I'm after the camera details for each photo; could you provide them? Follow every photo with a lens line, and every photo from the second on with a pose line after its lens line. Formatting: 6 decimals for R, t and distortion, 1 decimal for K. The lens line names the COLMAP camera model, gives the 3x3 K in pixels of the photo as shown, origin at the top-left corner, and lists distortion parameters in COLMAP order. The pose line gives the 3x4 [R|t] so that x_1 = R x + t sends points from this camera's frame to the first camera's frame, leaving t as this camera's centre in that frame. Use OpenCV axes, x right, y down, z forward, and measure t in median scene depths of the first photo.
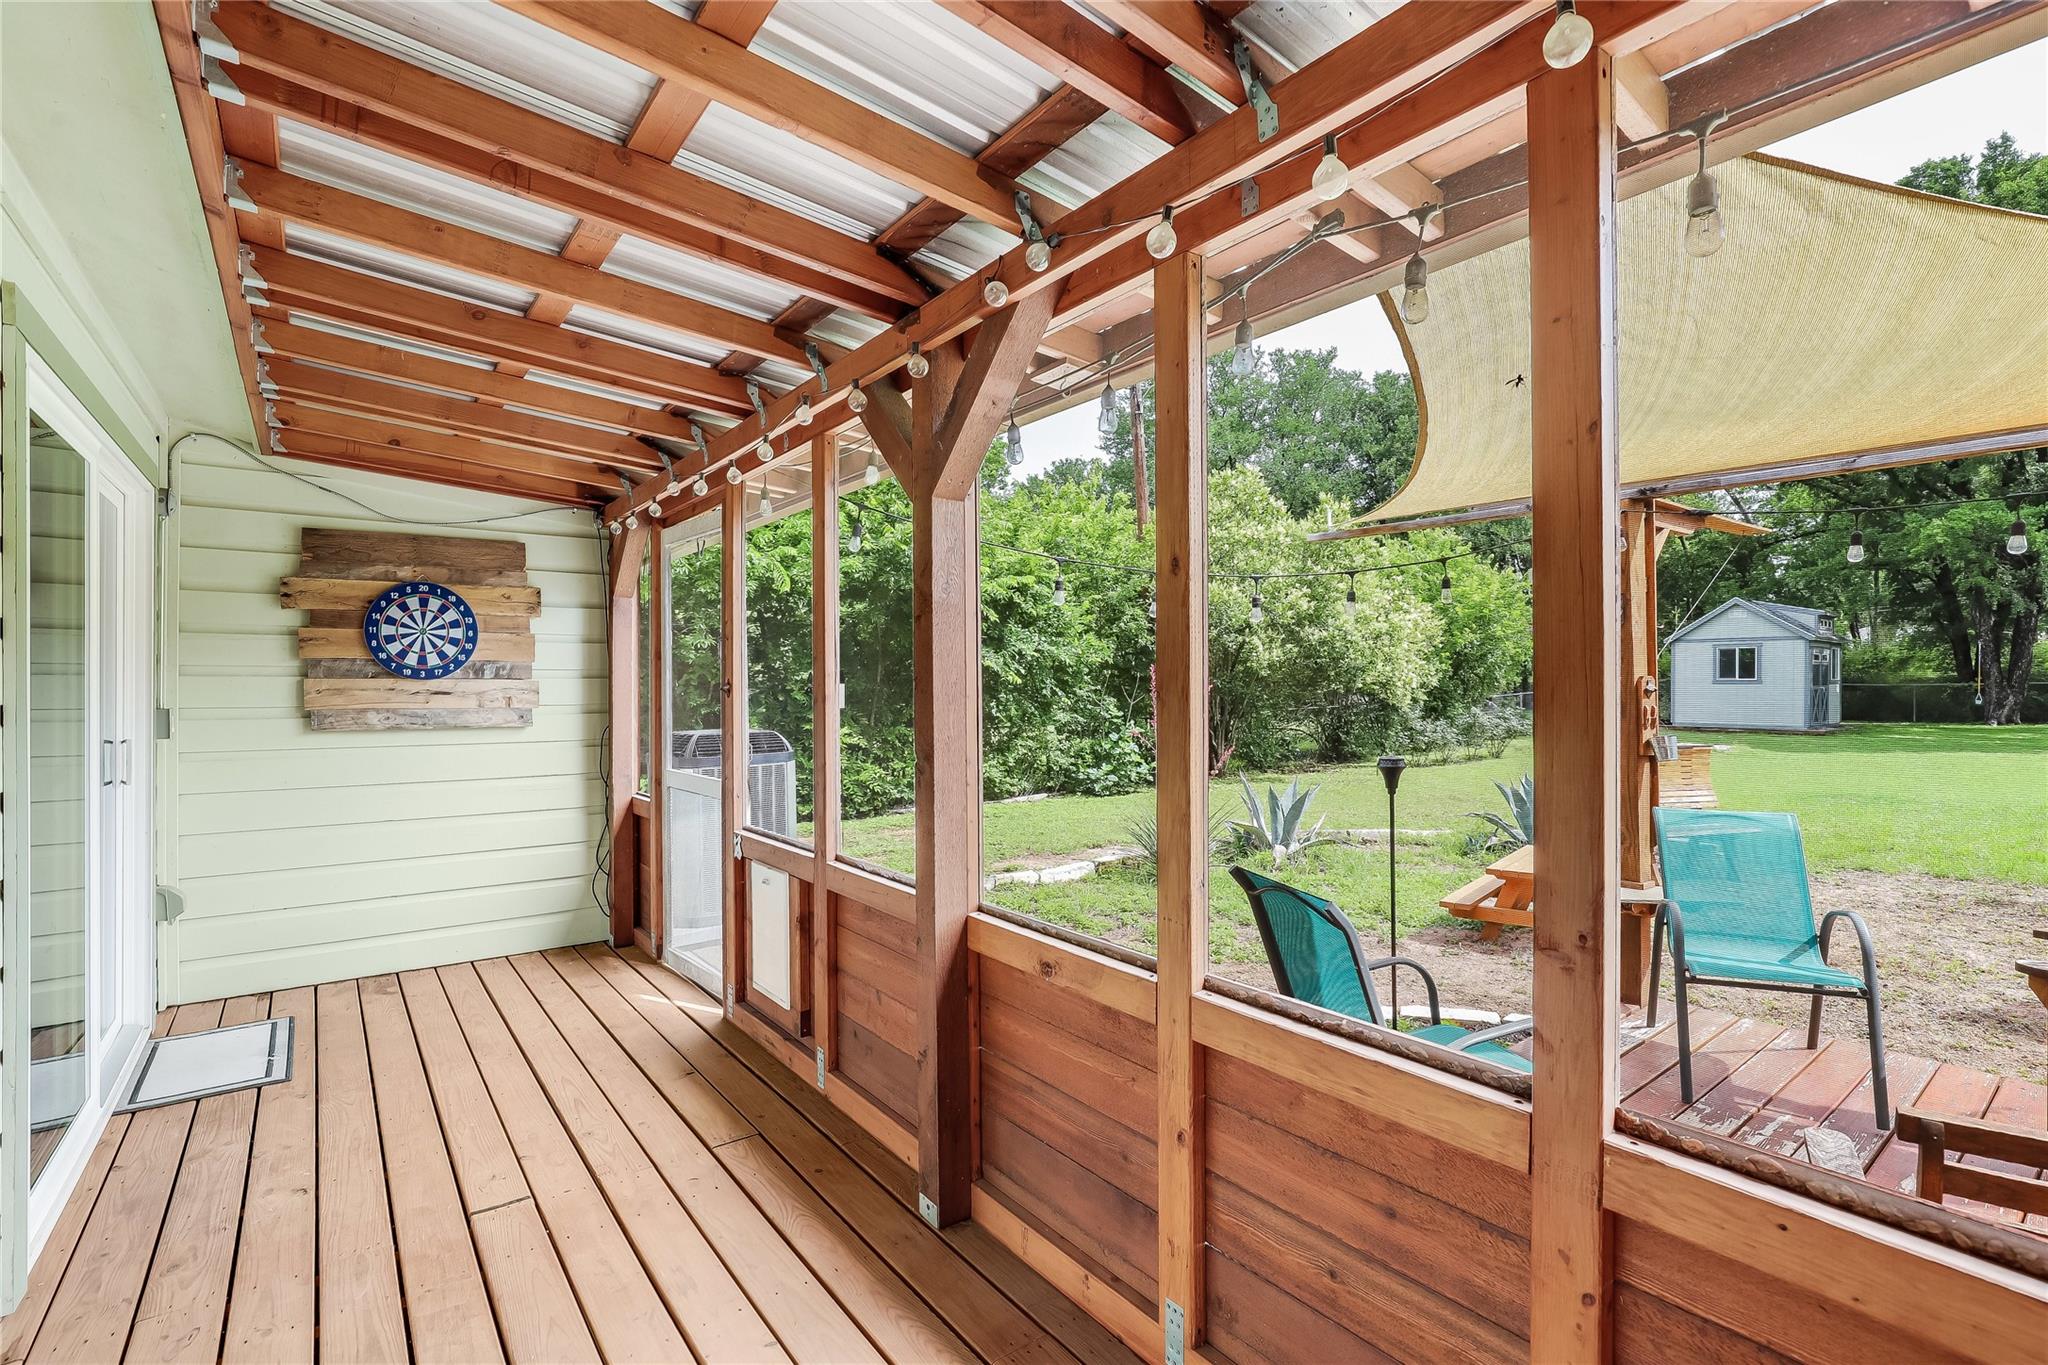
lens RADIAL K [[931.2, 0, 1020.8], [0, 931.2, 692.8], [0, 0, 1]] dist [-0.000841, 0.000948]
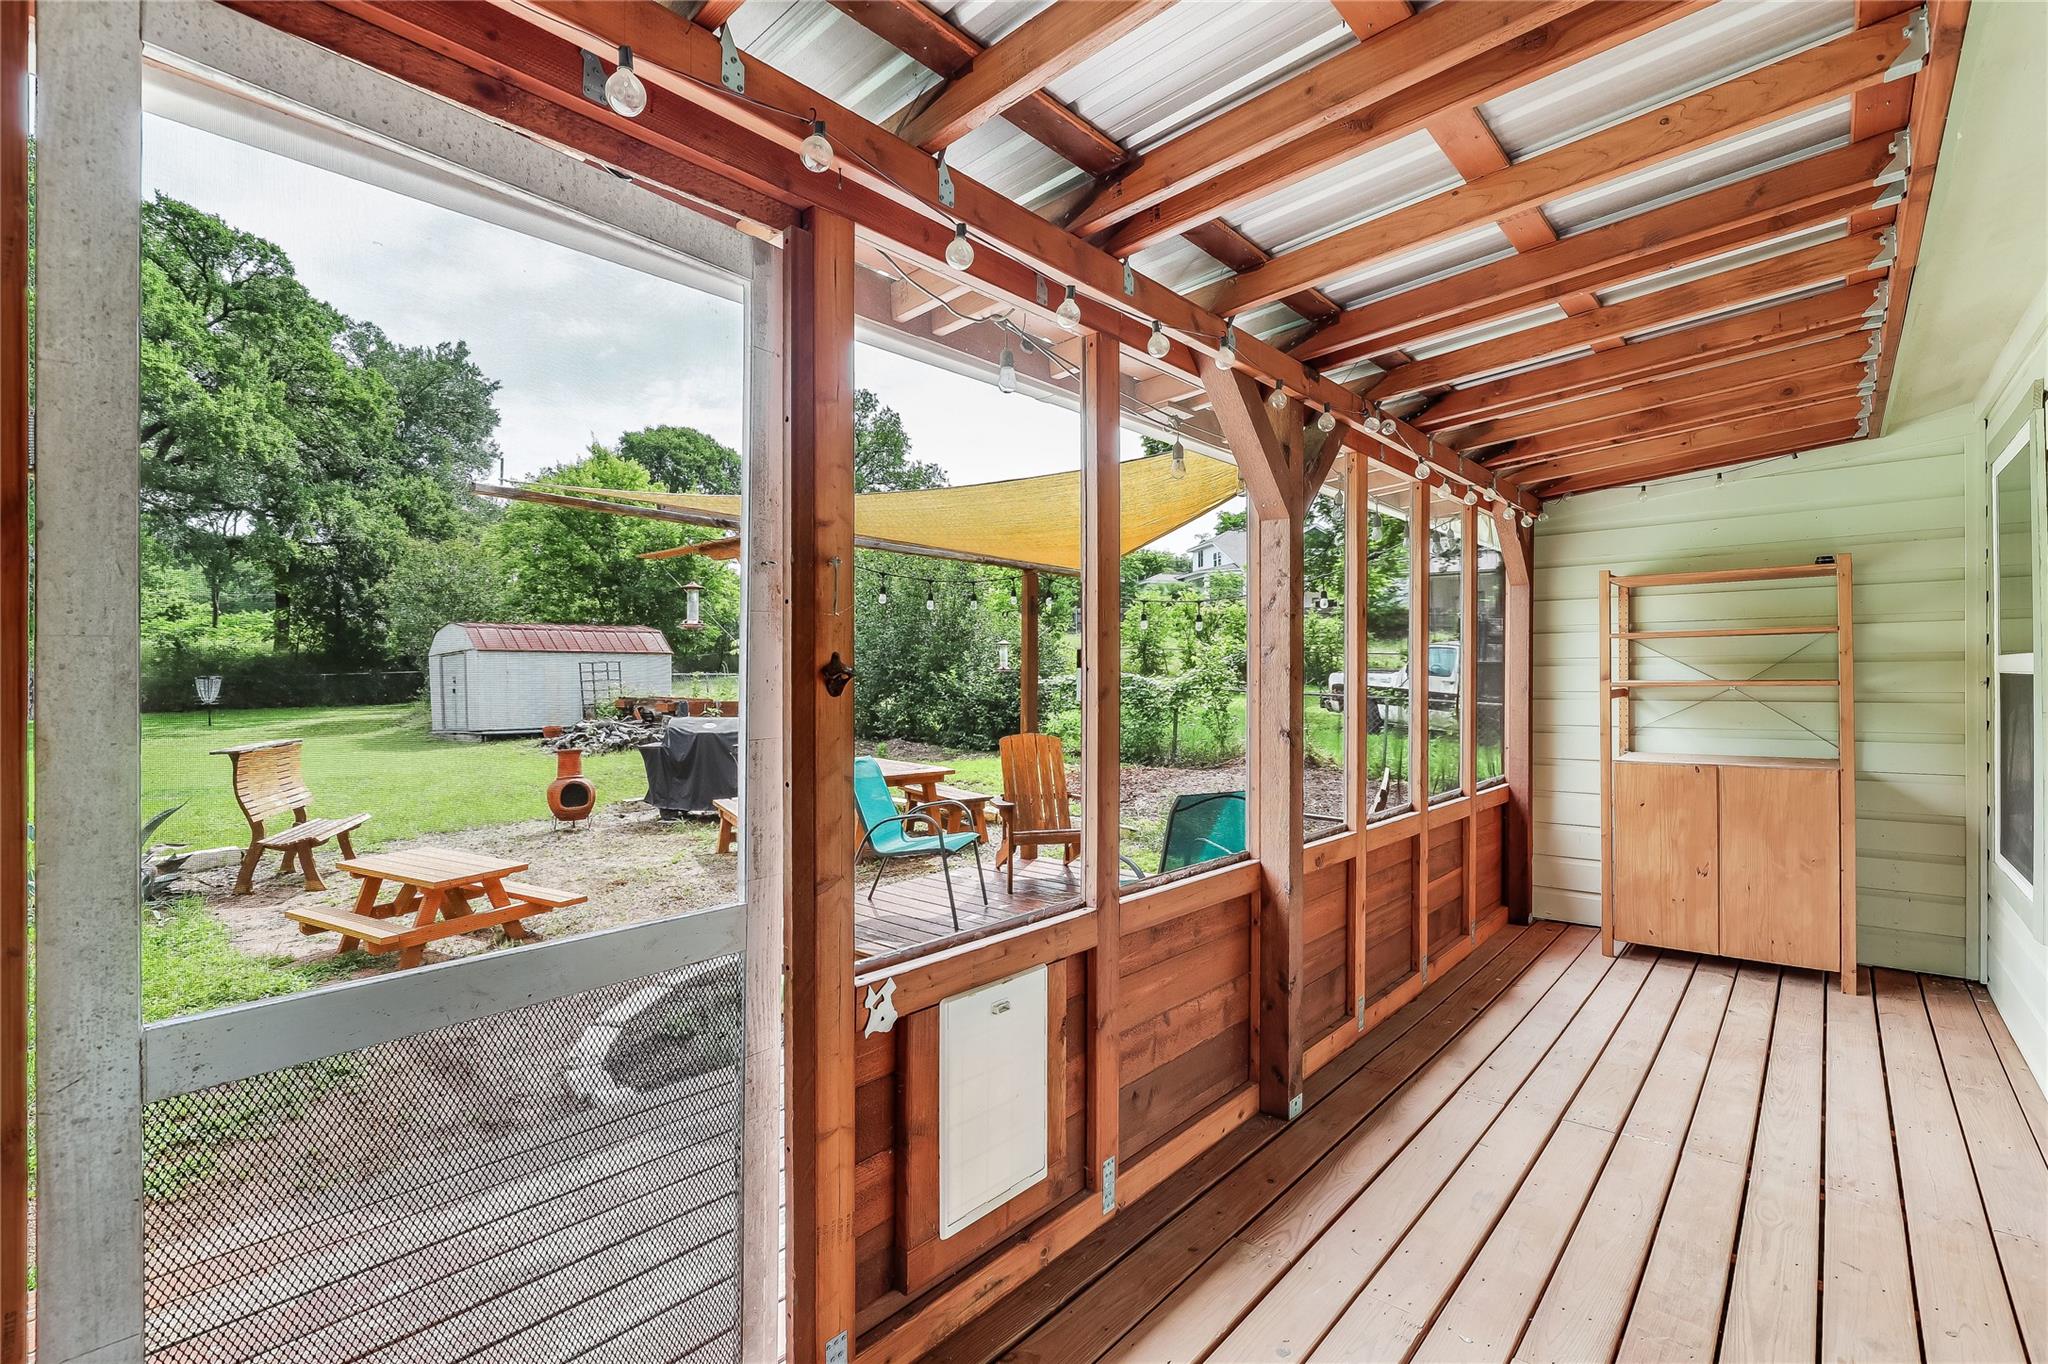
lens RADIAL K [[931.2, 0, 1020.8], [0, 931.2, 692.3], [0, 0, 1]] dist [-0.000841, 0.000948]
pose [[-0.191329, -0.017239, 0.981375, -1.659957], [0.009503, 0.999766, 0.019415, -0.019835], [-0.981480, 0.013041, -0.191121, 2.151571]]
